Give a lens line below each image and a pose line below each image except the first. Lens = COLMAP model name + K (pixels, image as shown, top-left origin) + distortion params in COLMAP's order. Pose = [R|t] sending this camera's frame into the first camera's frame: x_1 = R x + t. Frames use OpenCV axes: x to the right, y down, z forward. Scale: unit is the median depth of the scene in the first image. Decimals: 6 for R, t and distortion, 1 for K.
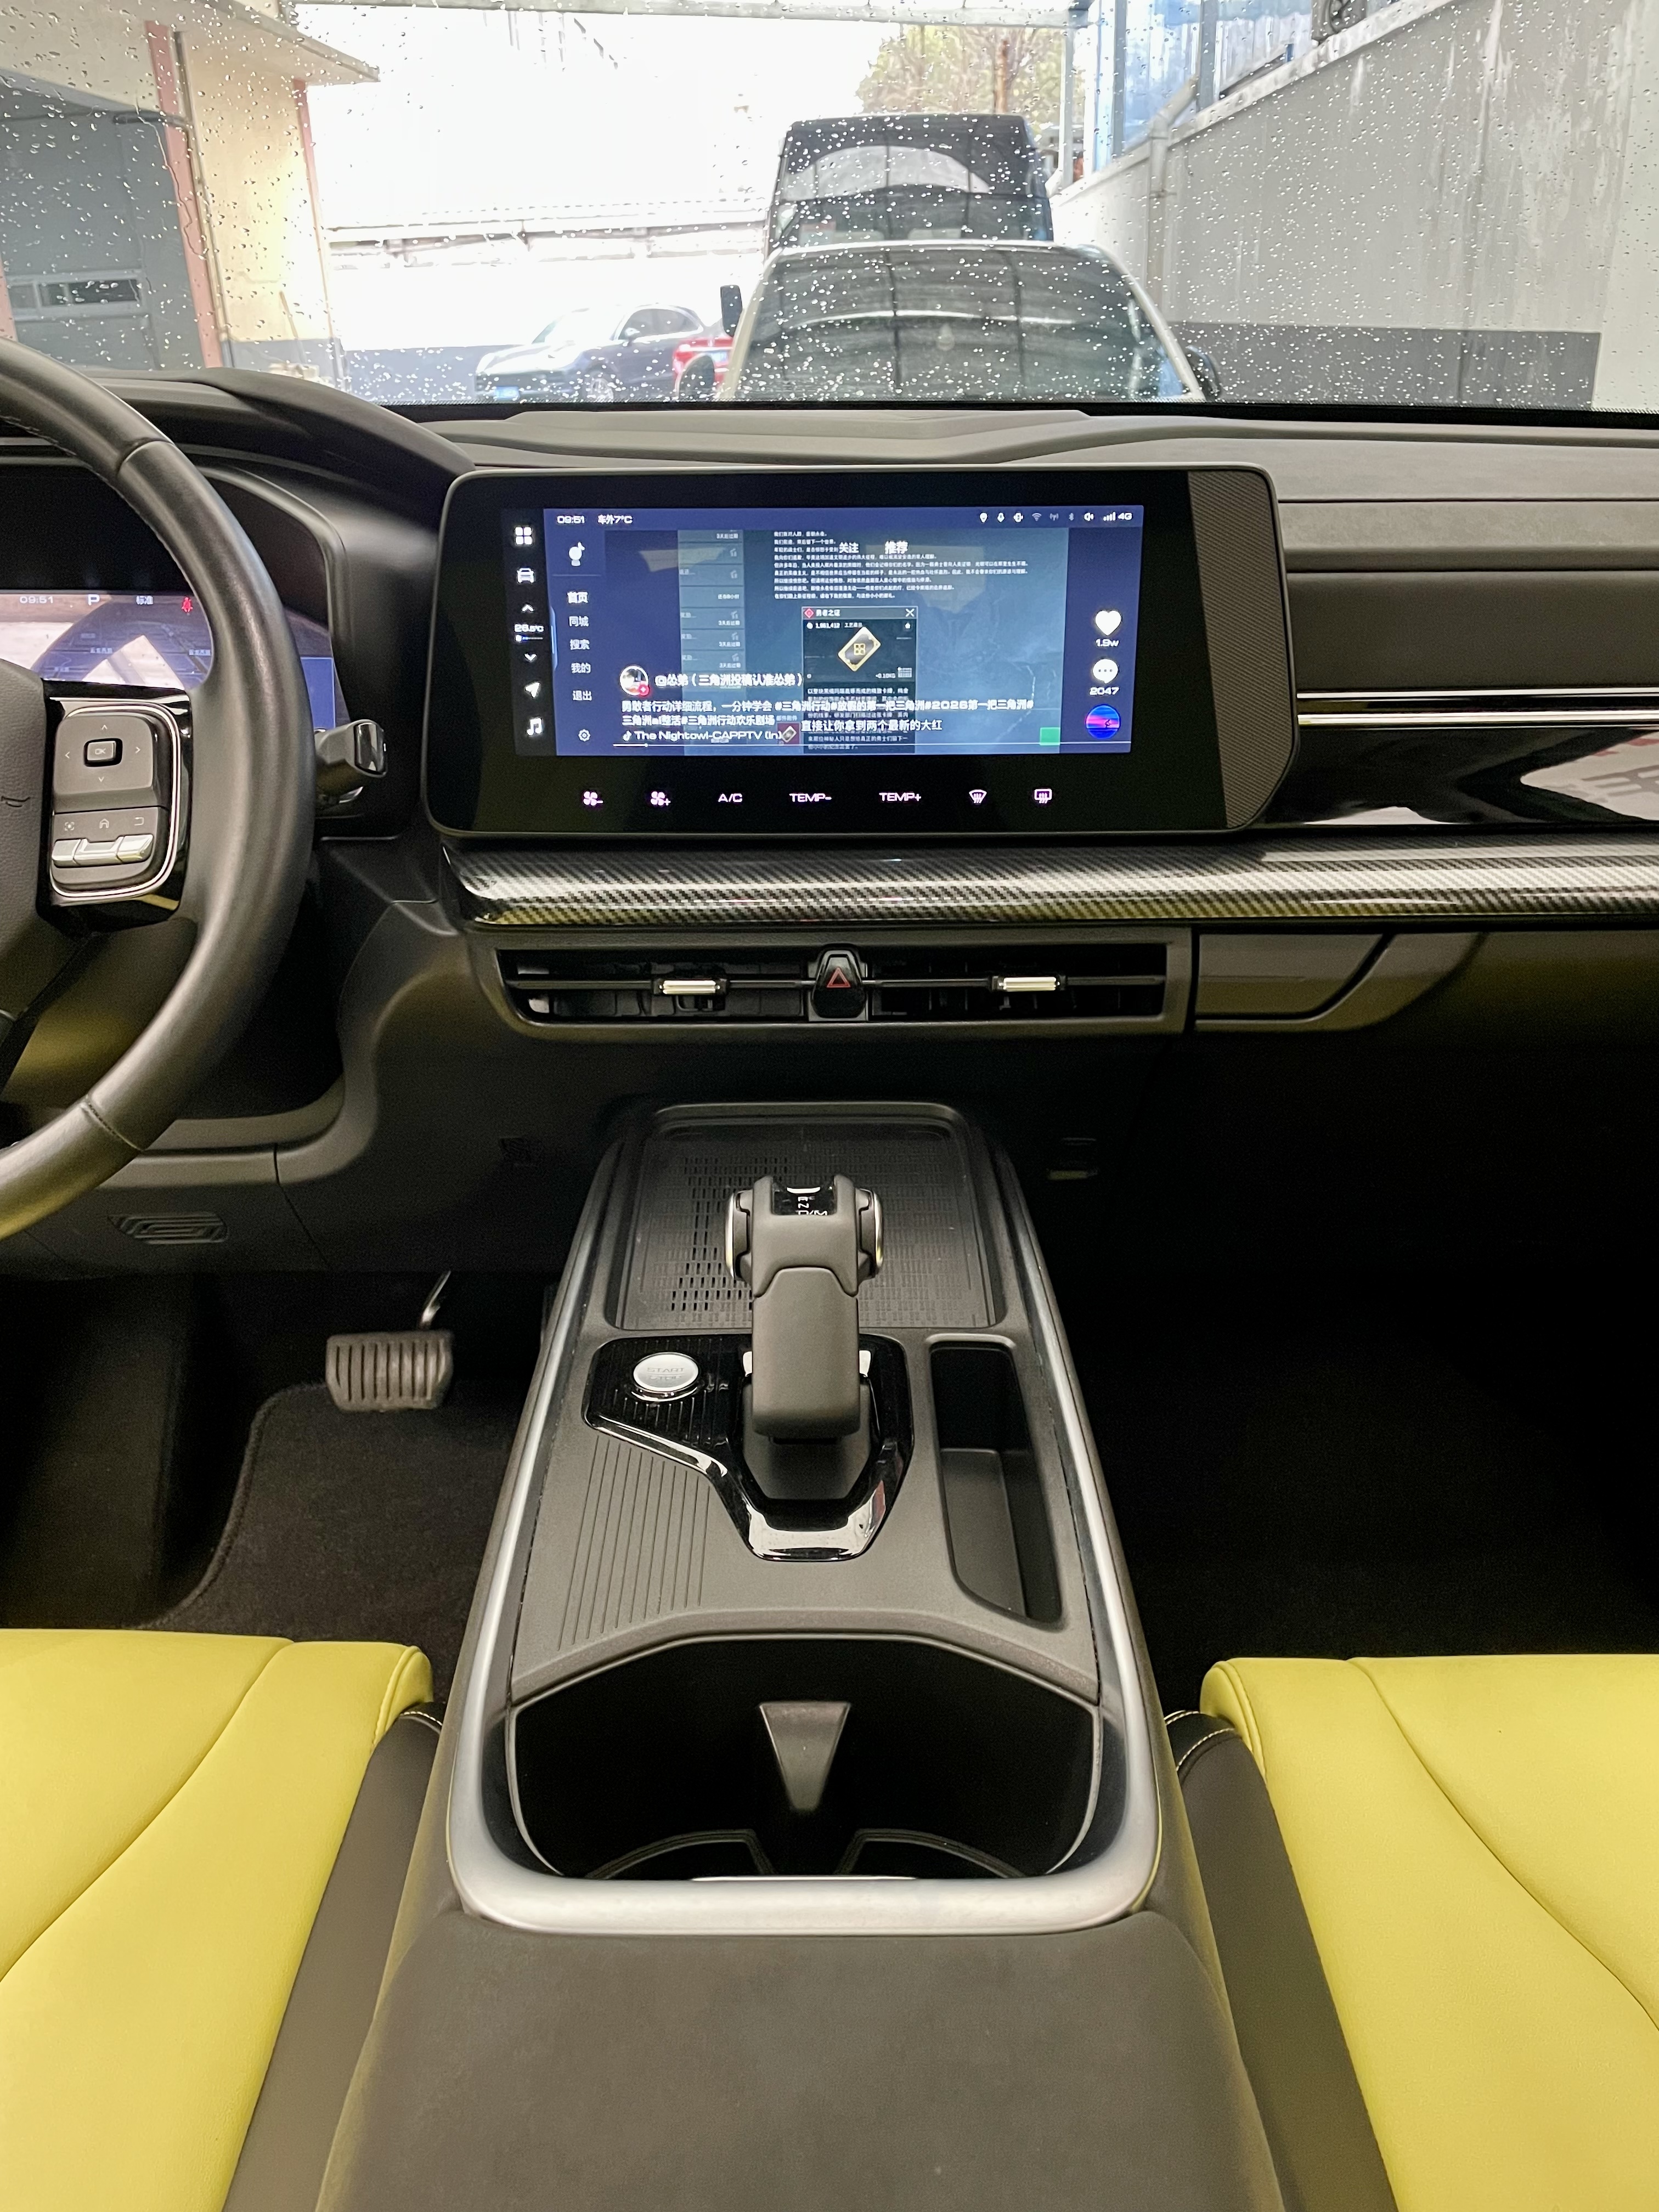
lens RADIAL K [[1694.7, 0, 811.0], [0, 1694.7, 1107.6], [0, 0, 1]] dist [0.097795, -0.119171]
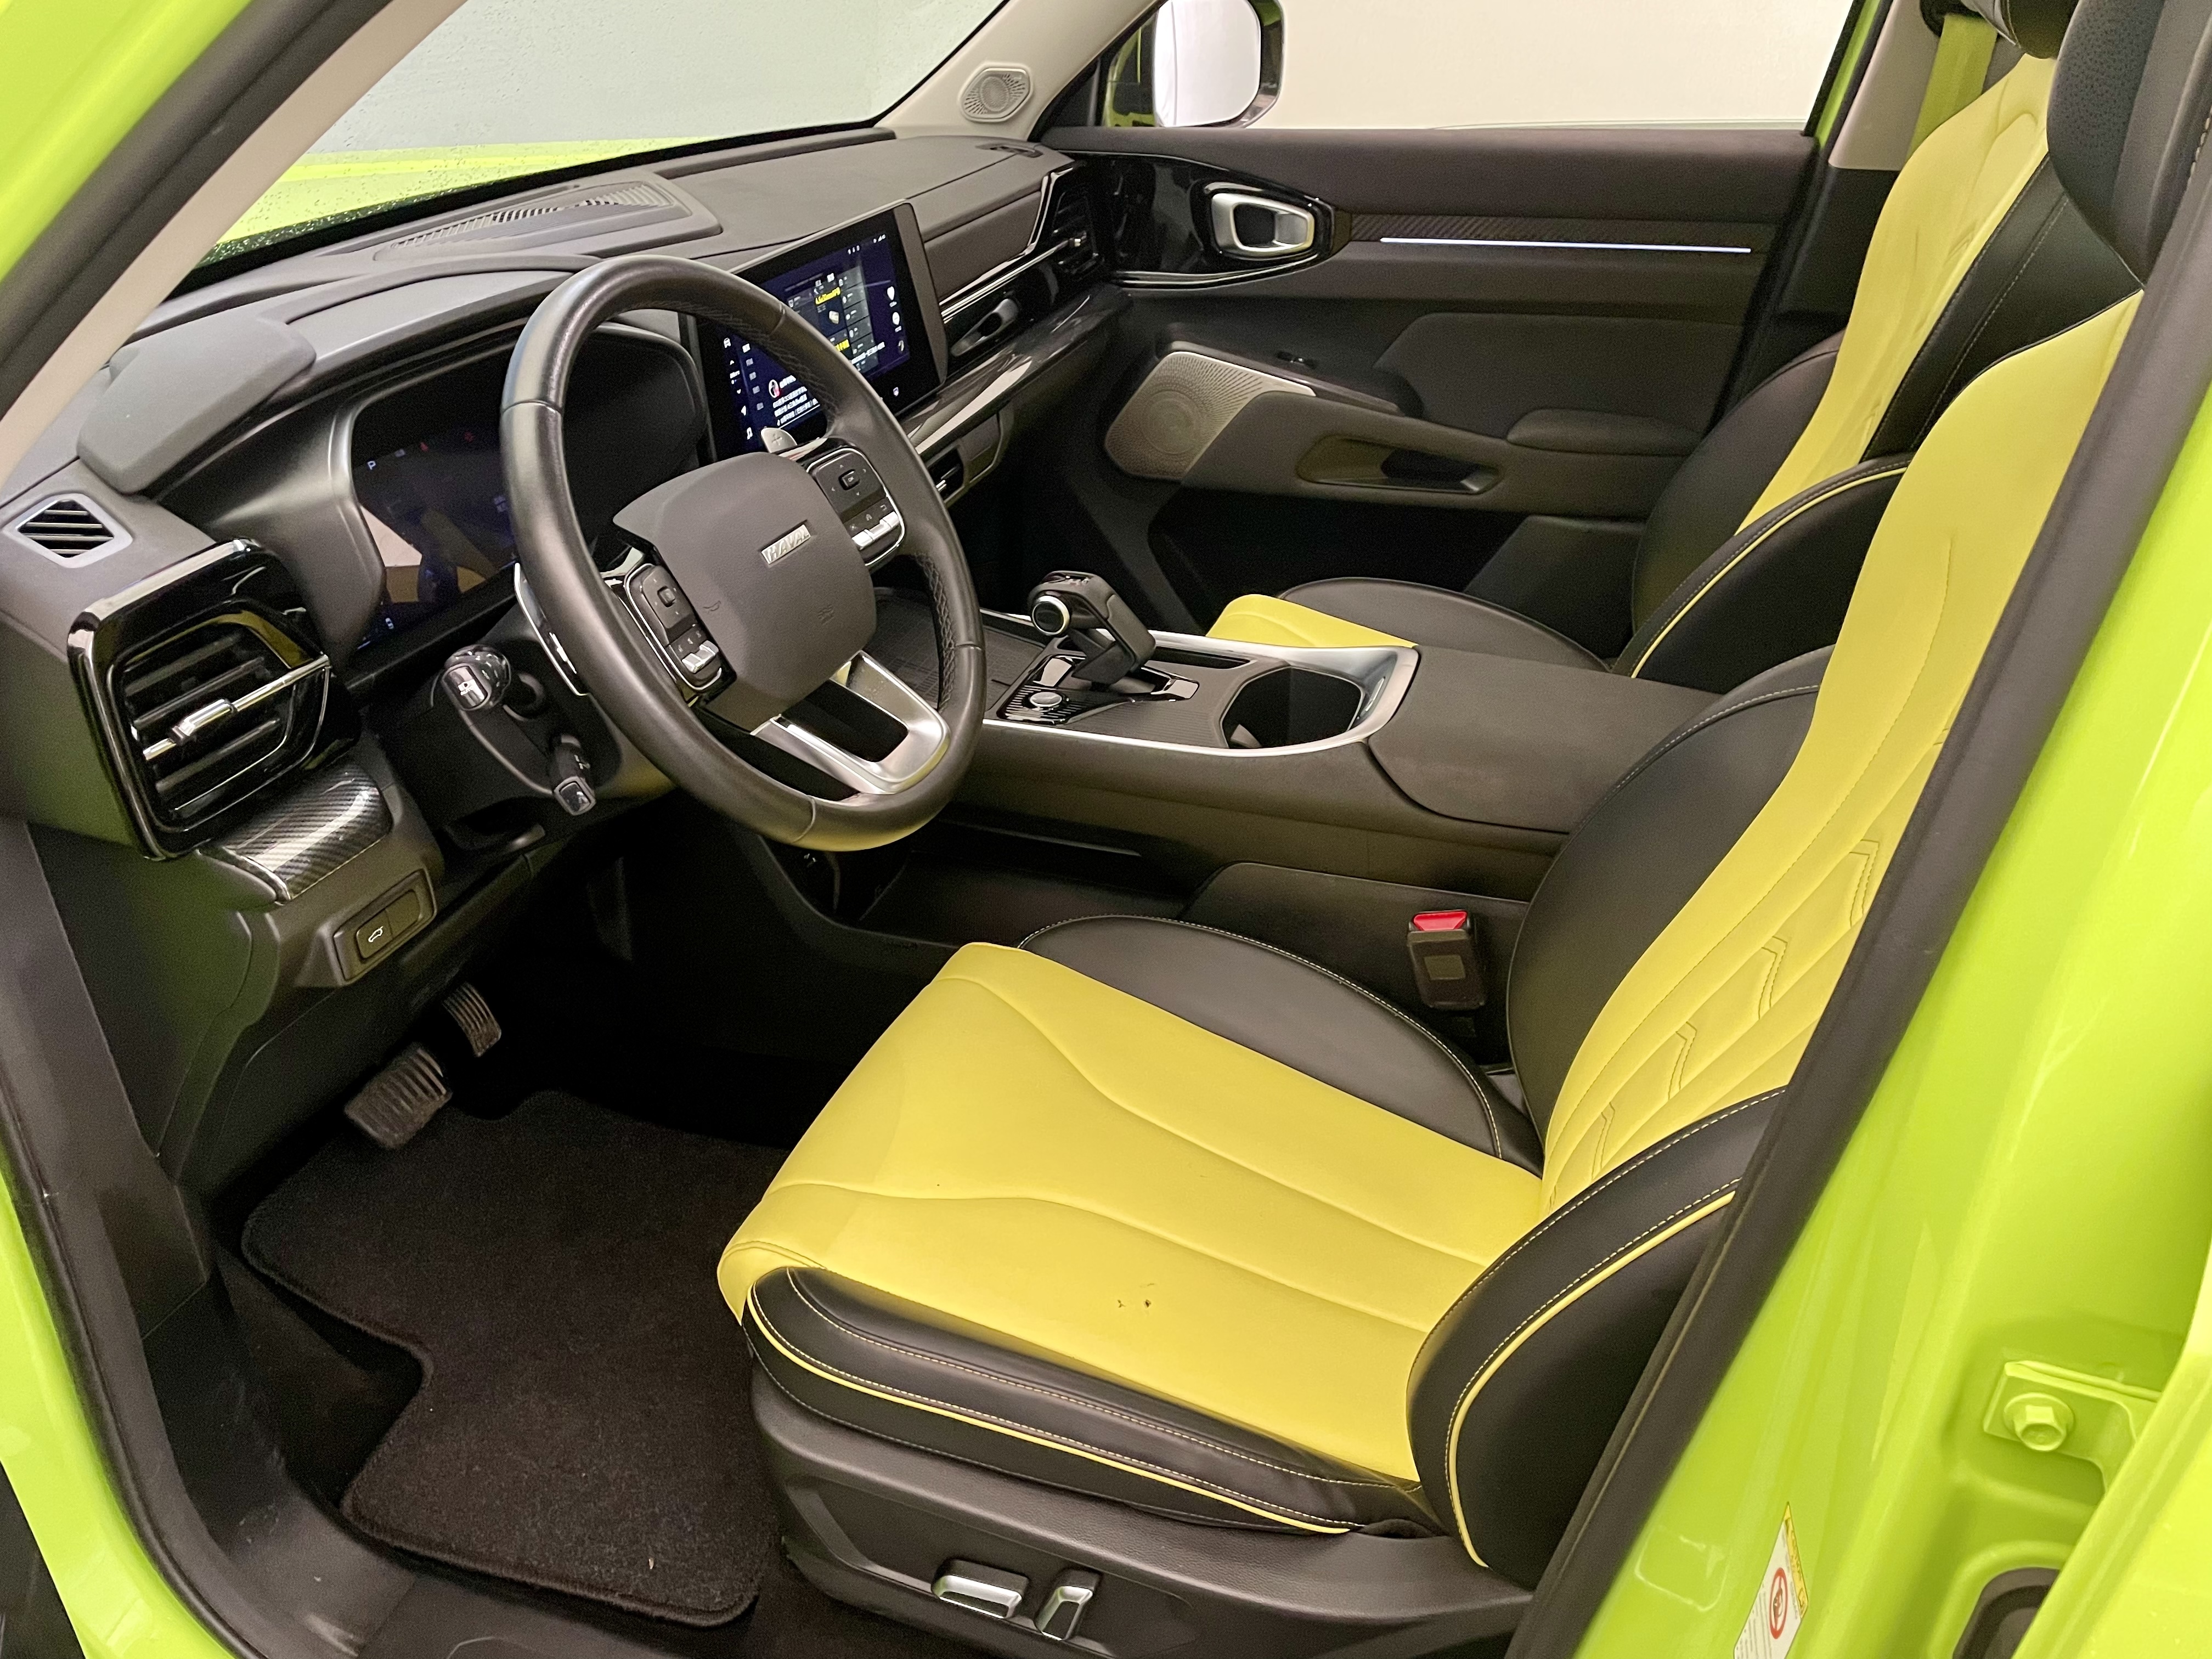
lens RADIAL K [[1694.7, 0, 1114.4], [0, 1694.7, 820.8], [0, 0, 1]] dist [0.097795, -0.119171]
pose [[0.318872, -0.467895, 0.824254, -1.534985], [0.407721, 0.852790, 0.326362, -0.293917], [-0.855619, 0.231998, 0.462702, 0.044488]]
